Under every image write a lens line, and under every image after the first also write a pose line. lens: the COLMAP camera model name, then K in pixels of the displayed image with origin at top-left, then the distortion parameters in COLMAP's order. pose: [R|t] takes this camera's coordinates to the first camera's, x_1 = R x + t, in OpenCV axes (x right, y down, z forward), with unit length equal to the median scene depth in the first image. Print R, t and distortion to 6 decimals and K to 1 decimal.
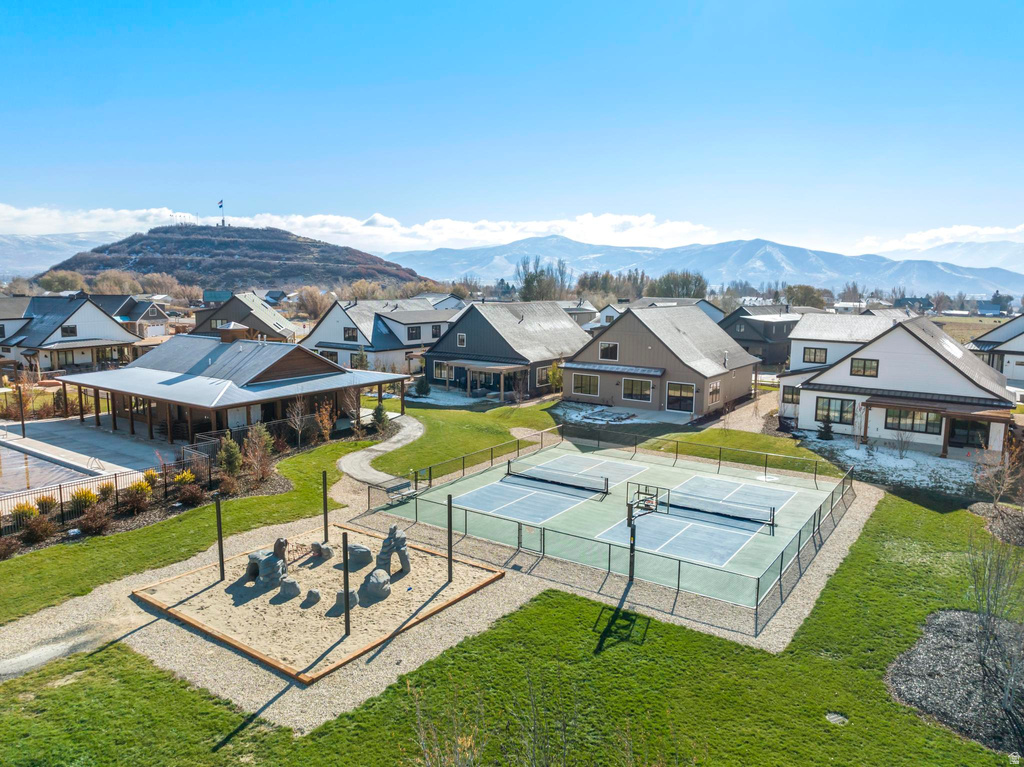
lens RADIAL K [[721.4, 0, 508.2], [0, 721.4, 382.0], [0, 0, 1]] dist [-0.030956, -0.000272]
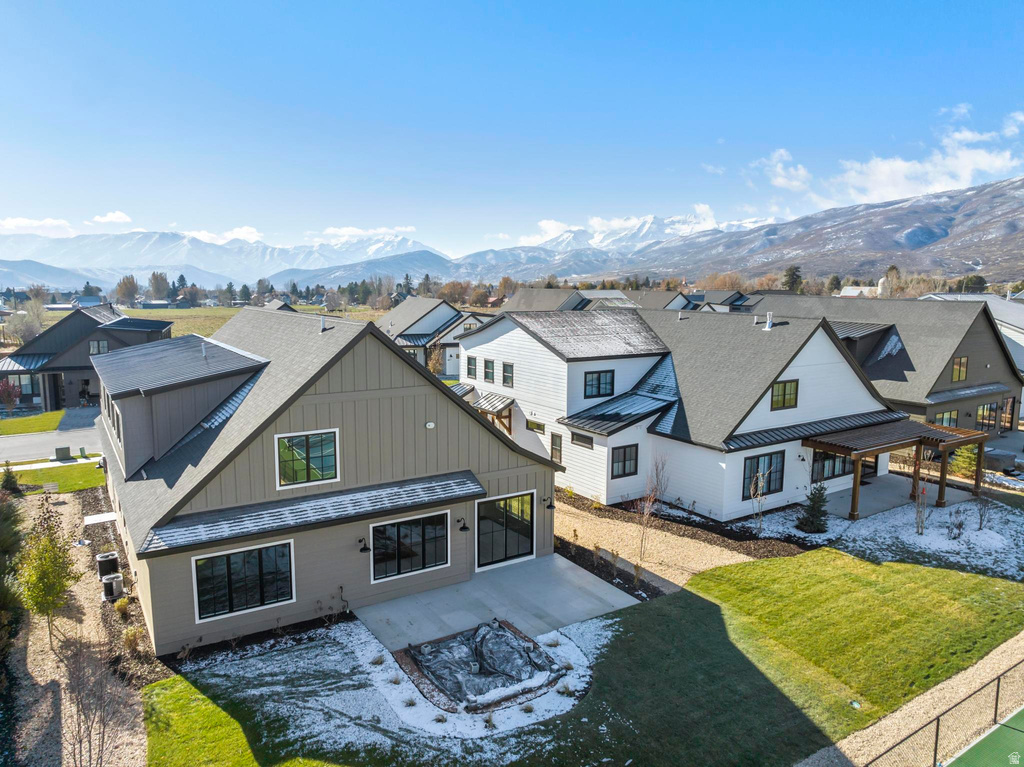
lens RADIAL K [[721.4, 0, 508.2], [0, 721.4, 382.0], [0, 0, 1]] dist [-0.030956, -0.000272]
pose [[0.375774, -0.139202, 0.916197, -0.152812], [0.129962, 0.986800, 0.096625, -0.122508], [-0.917553, 0.082762, 0.388904, 0.993355]]
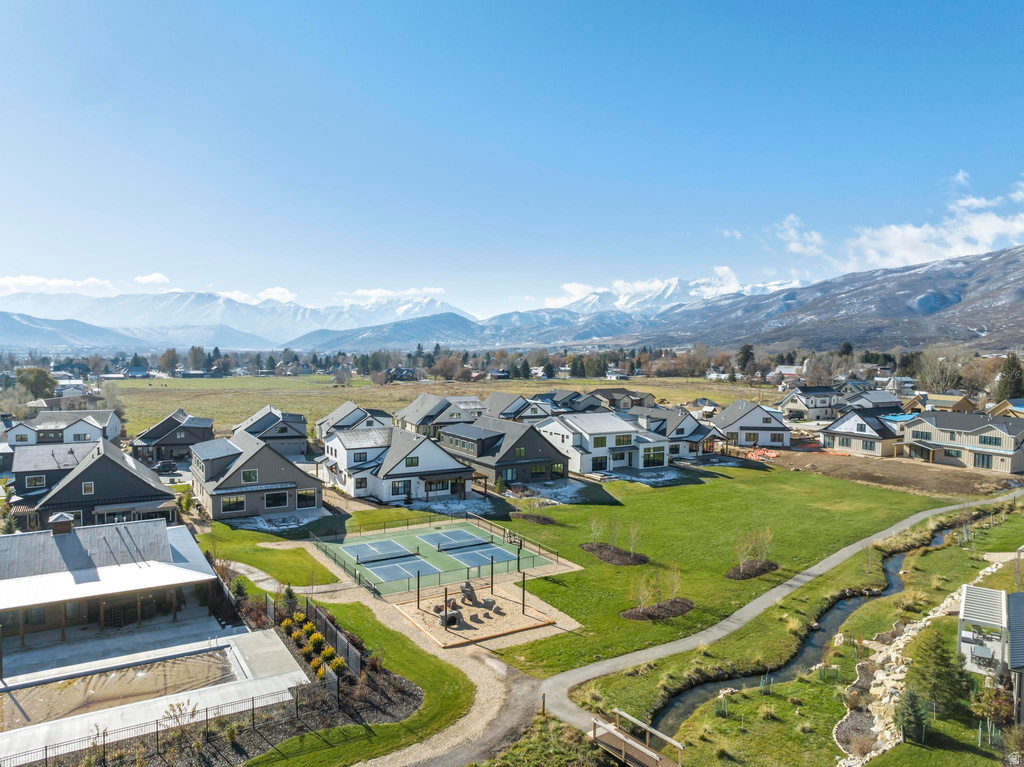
lens RADIAL K [[721.4, 0, 508.2], [0, 721.4, 382.0], [0, 0, 1]] dist [-0.030956, -0.000272]
pose [[0.409944, -0.060174, 0.910124, -1.123590], [0.123619, 0.992280, 0.009924, -0.218758], [-0.903695, 0.108440, 0.414218, -0.035354]]
